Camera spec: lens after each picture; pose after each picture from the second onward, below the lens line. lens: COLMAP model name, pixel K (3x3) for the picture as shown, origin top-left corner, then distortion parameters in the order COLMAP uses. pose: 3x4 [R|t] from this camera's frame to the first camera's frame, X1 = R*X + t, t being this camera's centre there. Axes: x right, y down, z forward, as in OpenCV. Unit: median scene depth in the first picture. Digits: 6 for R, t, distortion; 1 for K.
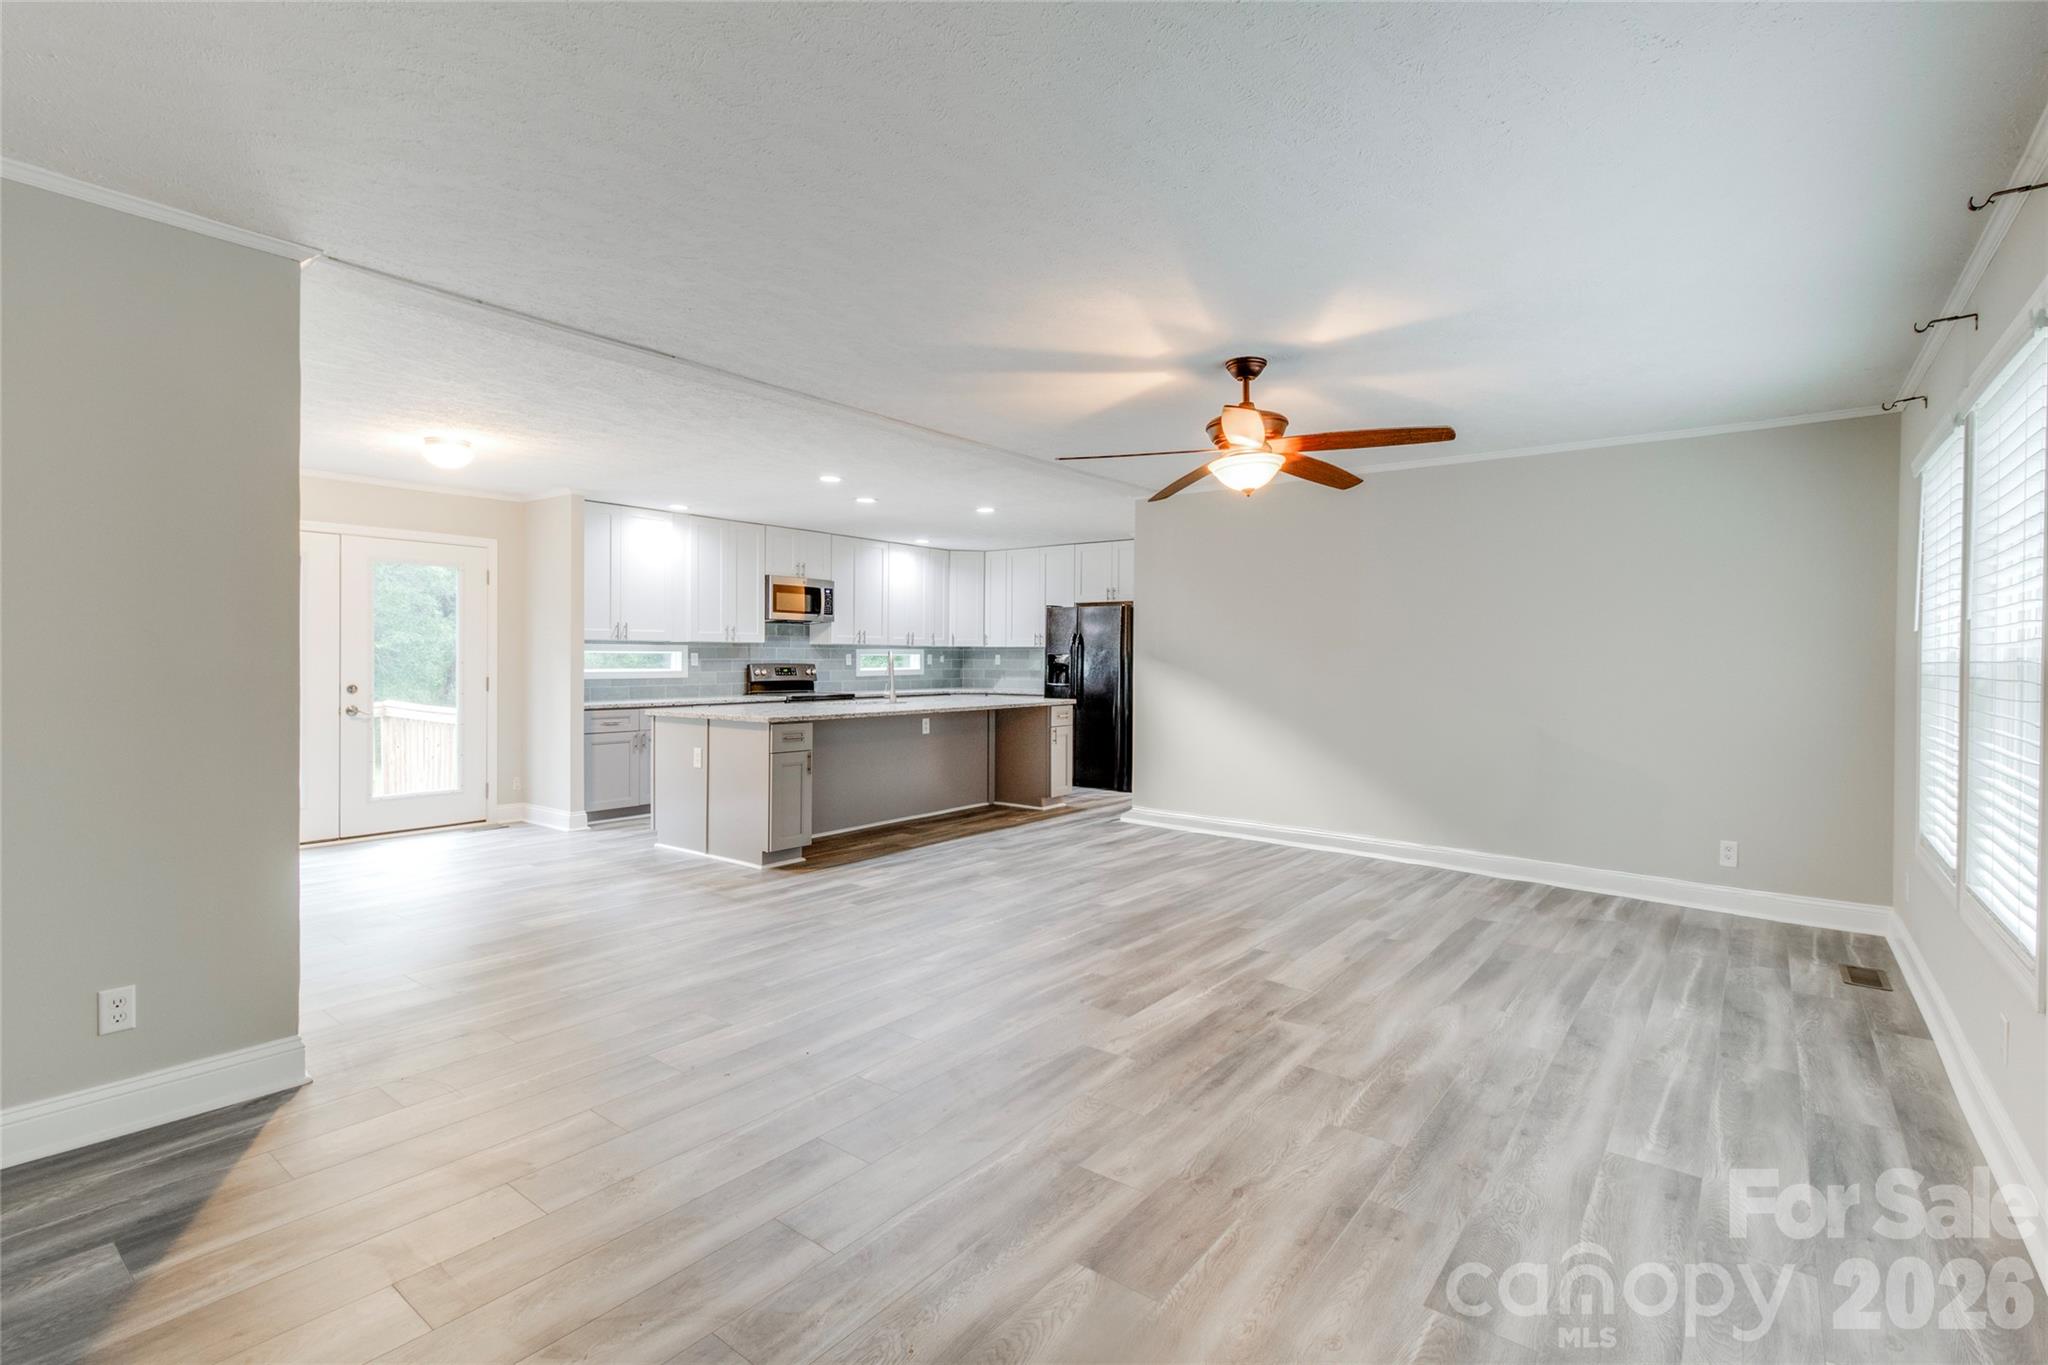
lens RADIAL K [[943.7, 0, 1042.9], [0, 943.7, 672.8], [0, 0, 1]] dist [-0.000015, 0.000062]
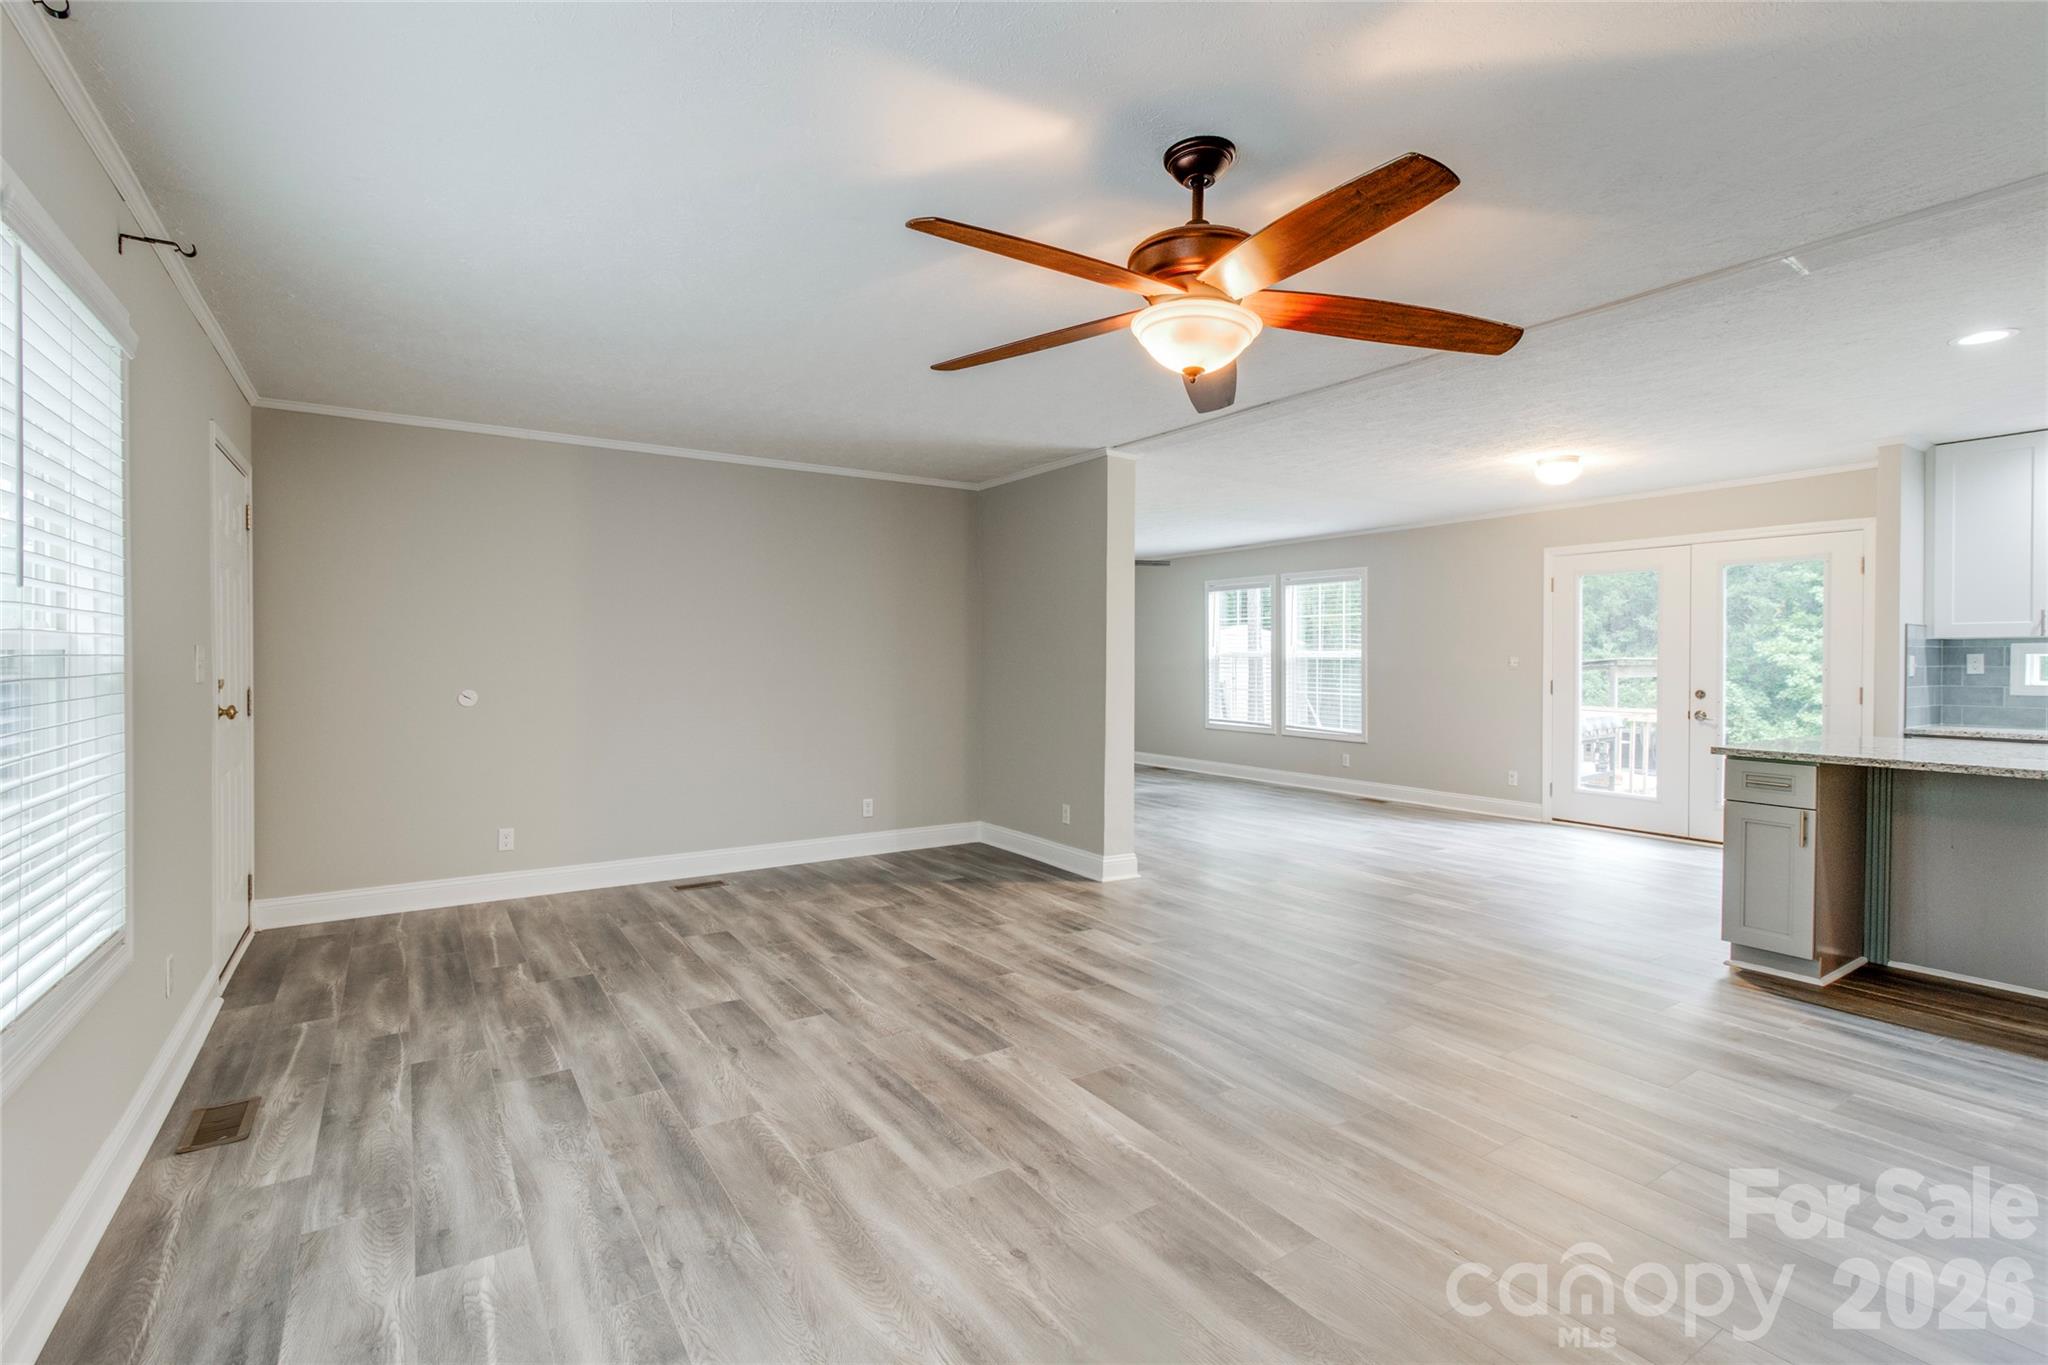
lens RADIAL K [[943.7, 0, 1016.7], [0, 943.7, 668.5], [0, 0, 1]] dist [-0.000015, 0.000062]
pose [[-0.336590, 0.002657, -0.941648, 1.061595], [-0.018214, 0.999791, 0.009332, -0.015105], [0.941475, 0.020292, -0.336471, 1.441503]]
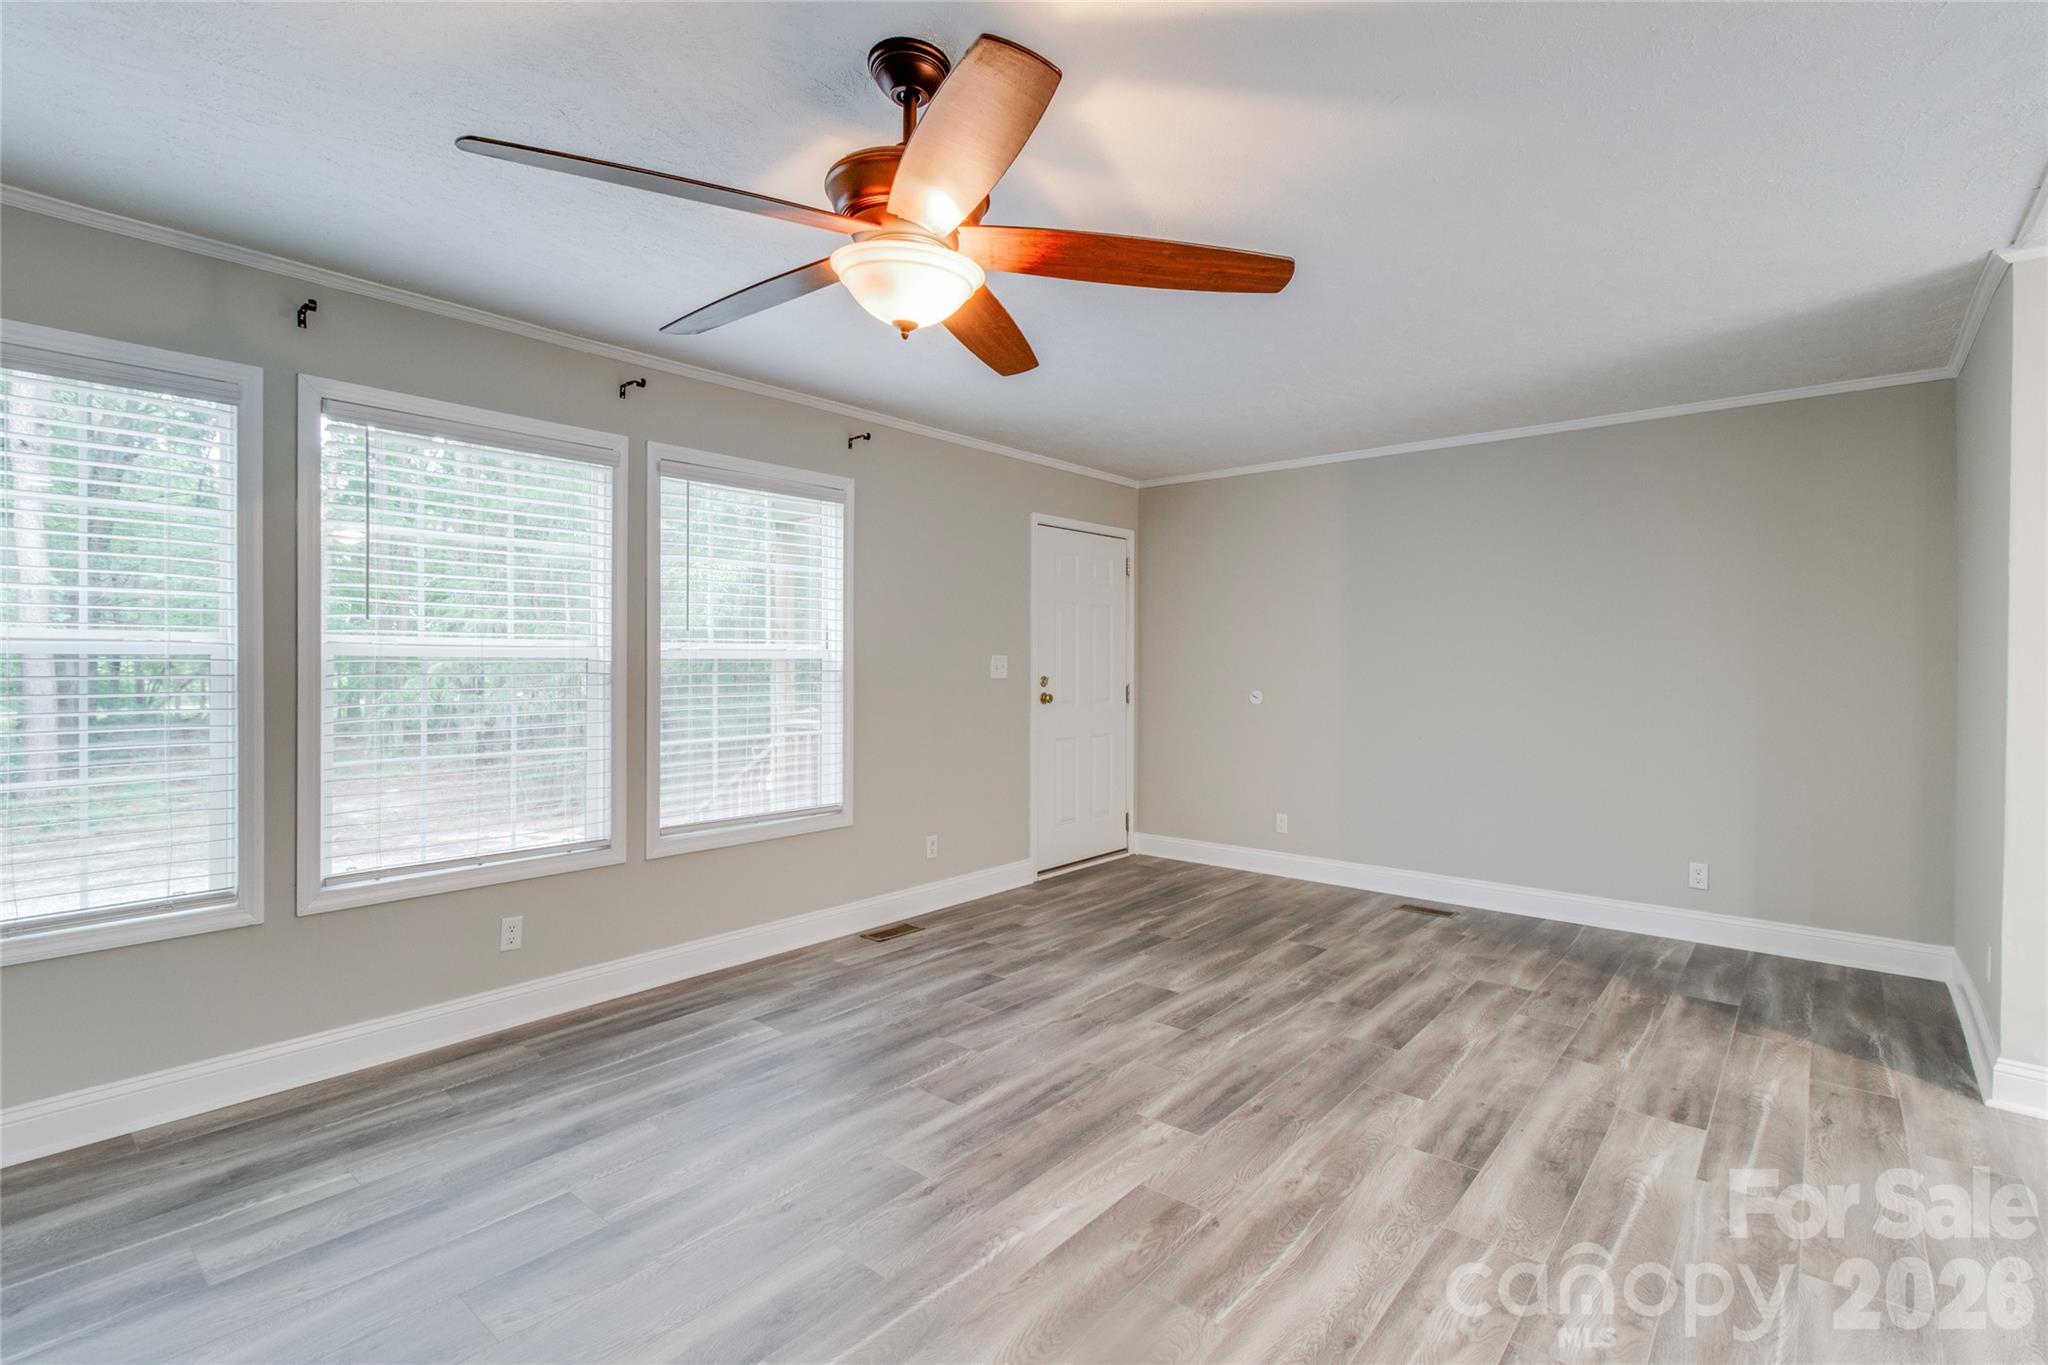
lens RADIAL K [[943.7, 0, 1039.2], [0, 943.7, 665.4], [0, 0, 1]] dist [-0.000015, 0.000062]
pose [[-0.998934, -0.010020, 0.045064, 0.161510], [-0.009114, 0.999753, 0.020254, -0.032465], [-0.045256, 0.019821, -0.998779, 1.970142]]
